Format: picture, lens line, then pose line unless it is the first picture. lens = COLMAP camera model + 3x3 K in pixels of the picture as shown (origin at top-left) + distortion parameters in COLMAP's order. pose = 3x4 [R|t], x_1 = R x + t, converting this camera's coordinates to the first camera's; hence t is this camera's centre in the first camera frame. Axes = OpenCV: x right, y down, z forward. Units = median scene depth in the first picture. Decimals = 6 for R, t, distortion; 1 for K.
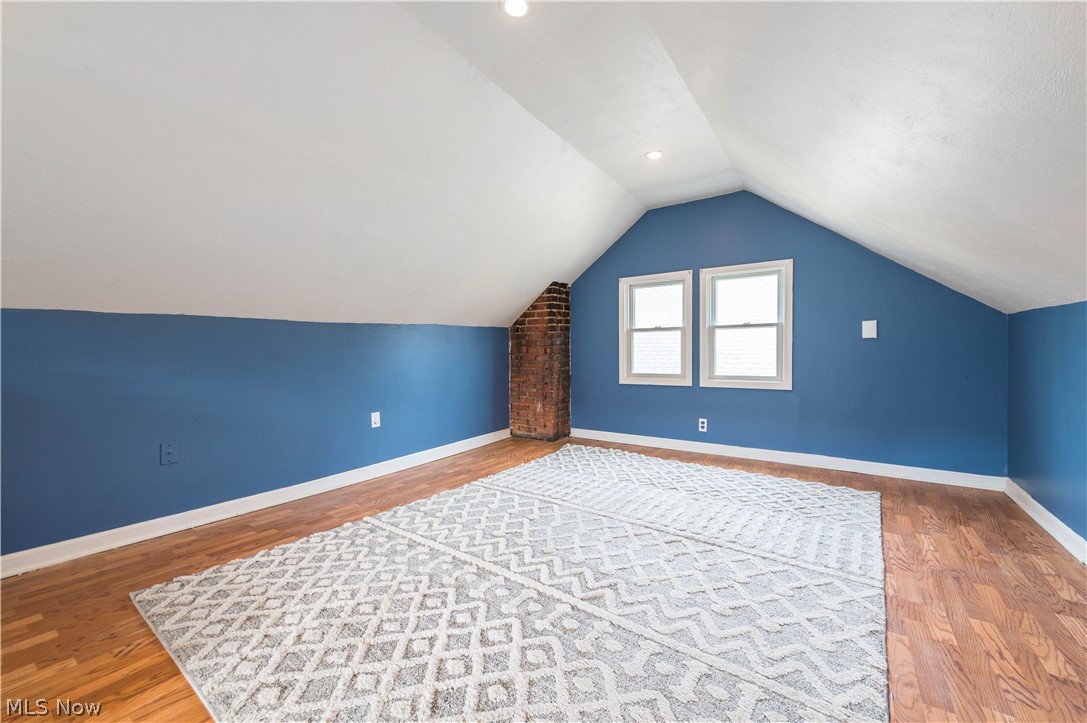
lens RADIAL K [[418.9, 0, 537.3], [0, 418.9, 355.1], [0, 0, 1]] dist [0.012553, -0.000291]
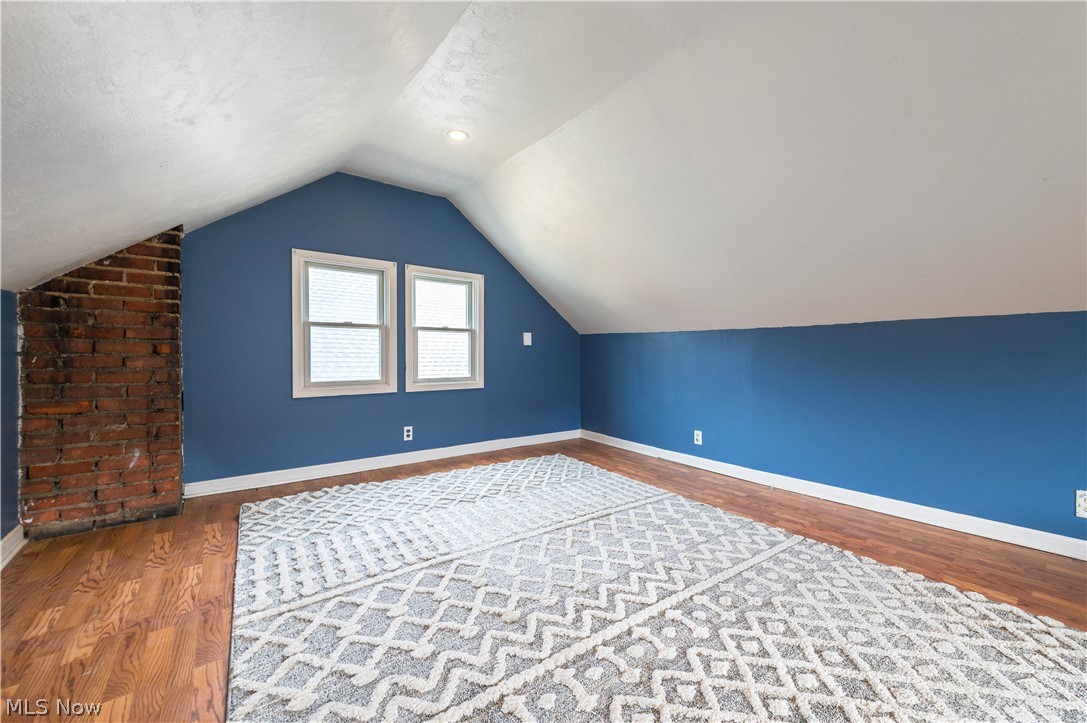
lens RADIAL K [[442.8, 0, 546.3], [0, 442.8, 359.4], [0, 0, 1]] dist [0.014230, -0.000404]
pose [[0.287681, -0.002131, 0.957724, -0.452055], [-0.001777, 0.999995, 0.002759, 0.000526], [-0.957725, -0.002496, 0.287675, 0.428835]]
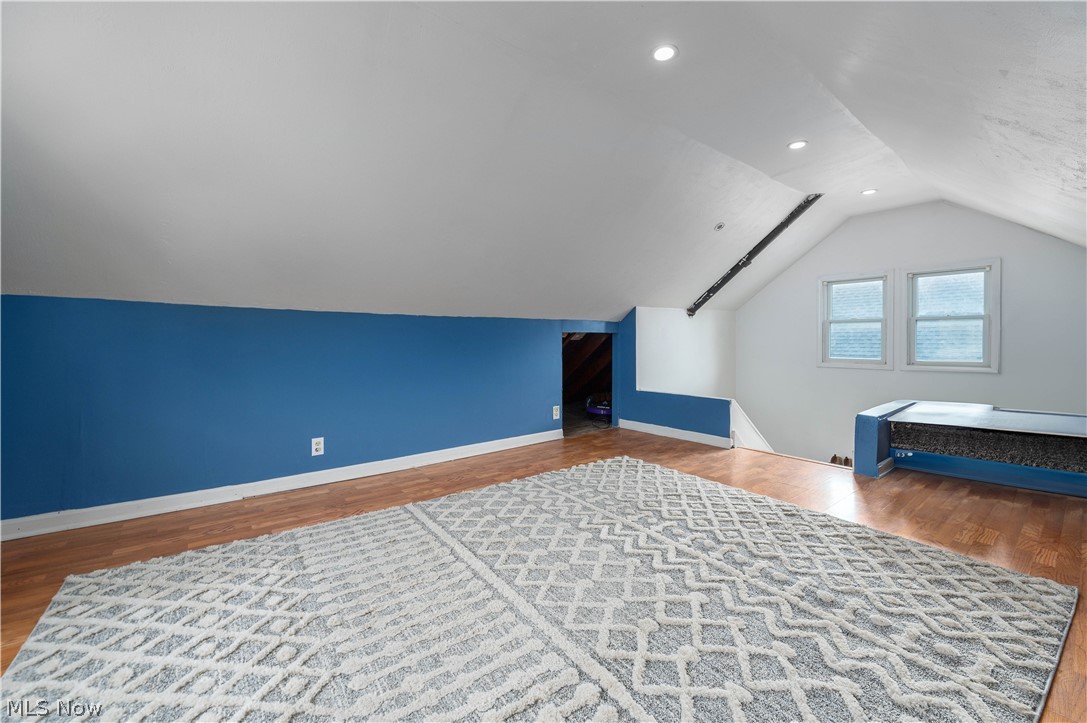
lens RADIAL K [[418.9, 0, 537.3], [0, 418.9, 355.1], [0, 0, 1]] dist [0.012553, -0.000291]
pose [[-0.959931, -0.001099, 0.280235, -0.034537], [0.011572, 0.998984, 0.043555, -0.031326], [-0.279998, 0.045053, -0.958943, 1.021654]]
